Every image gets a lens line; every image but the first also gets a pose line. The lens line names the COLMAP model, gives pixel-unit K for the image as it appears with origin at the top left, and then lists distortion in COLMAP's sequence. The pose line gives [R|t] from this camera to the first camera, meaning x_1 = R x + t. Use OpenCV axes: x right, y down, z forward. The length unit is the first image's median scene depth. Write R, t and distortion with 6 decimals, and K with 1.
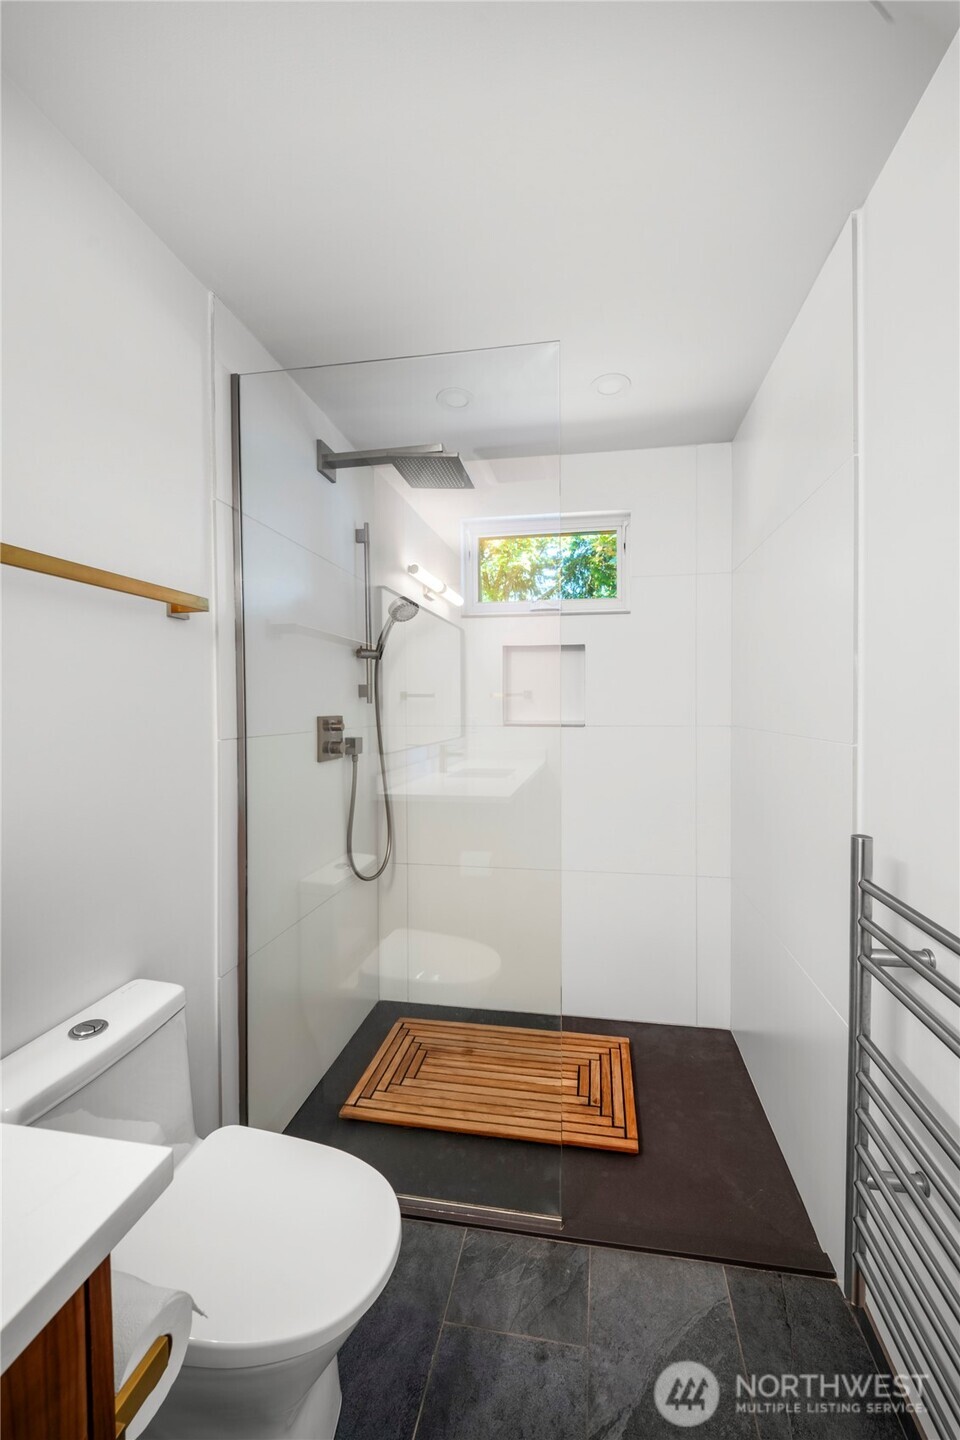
lens RADIAL K [[499.5, 0, 499.7], [0, 499.5, 718.6], [0, 0, 1]] dist [0.015800, -0.007262]
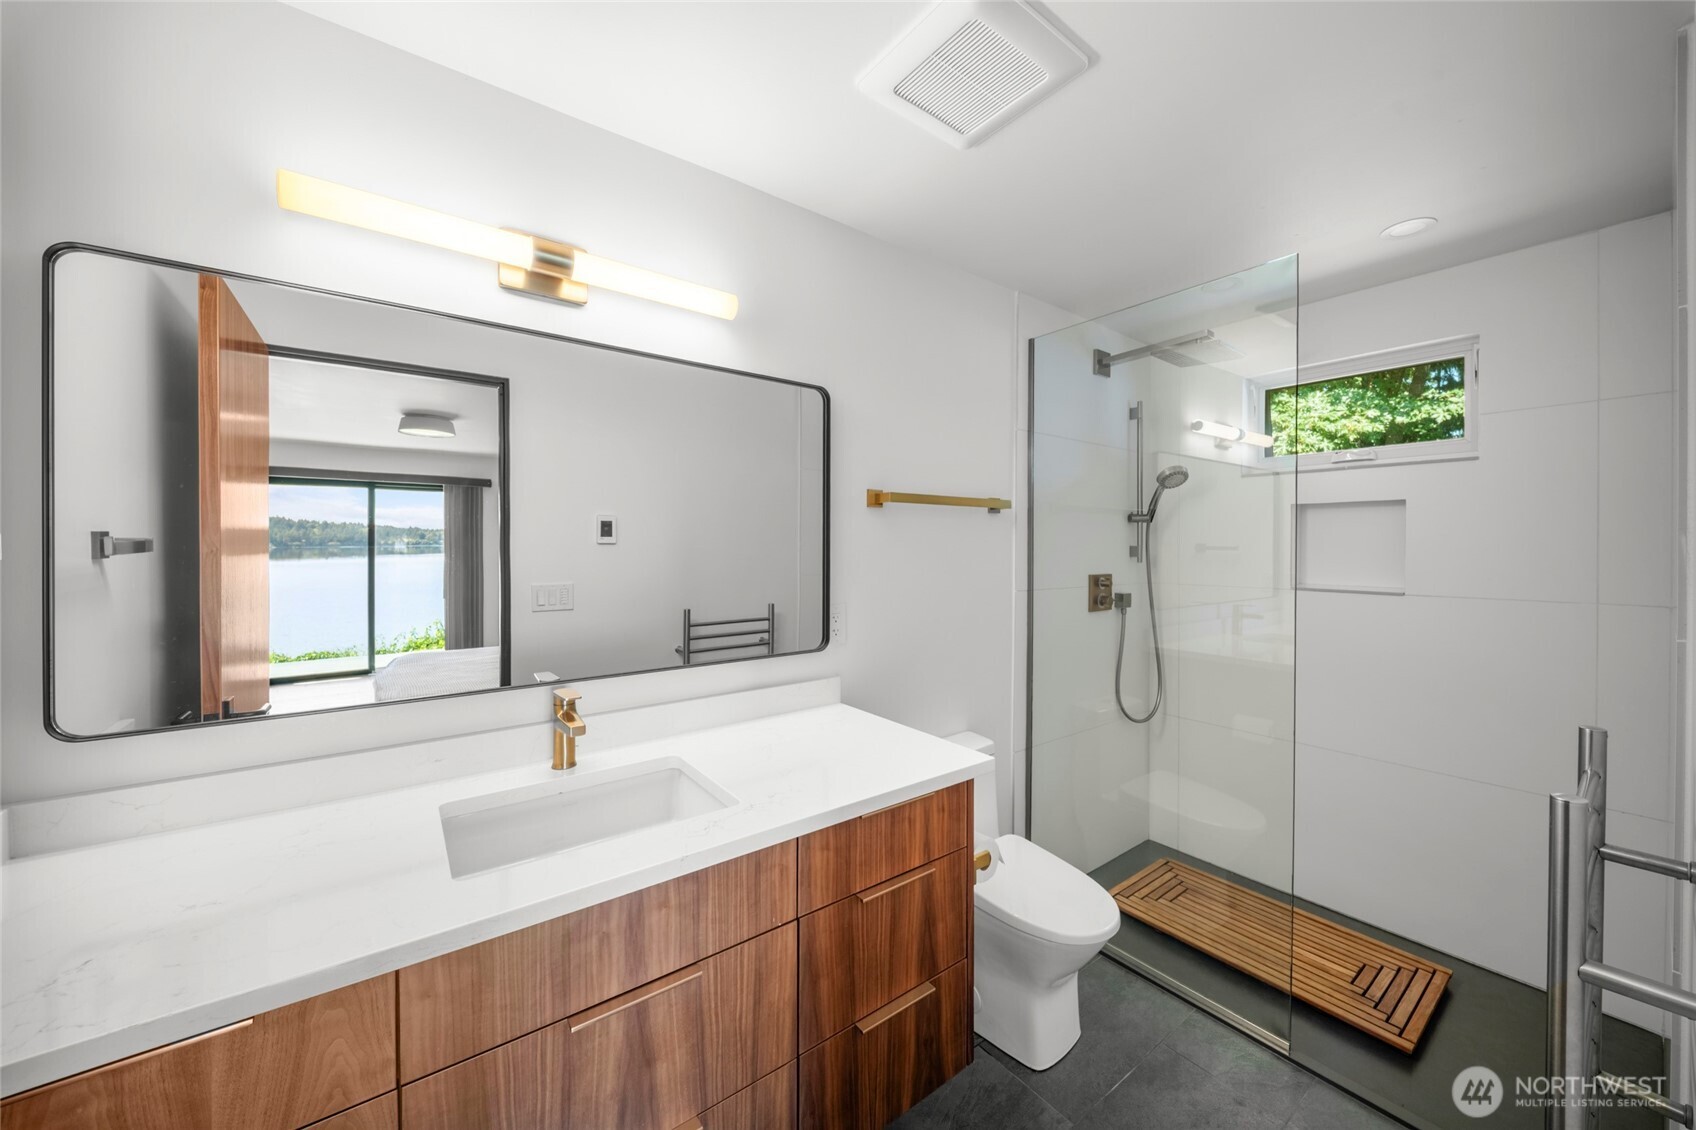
lens RADIAL K [[610.2, 0, 842.6], [0, 610.2, 550.6], [0, 0, 1]] dist [-0.000849, -0.000175]
pose [[0.698225, 0.009739, -0.715812, 0.270683], [-0.018792, 0.999812, -0.004727, -0.041957], [0.715632, 0.016752, 0.698277, -0.456684]]
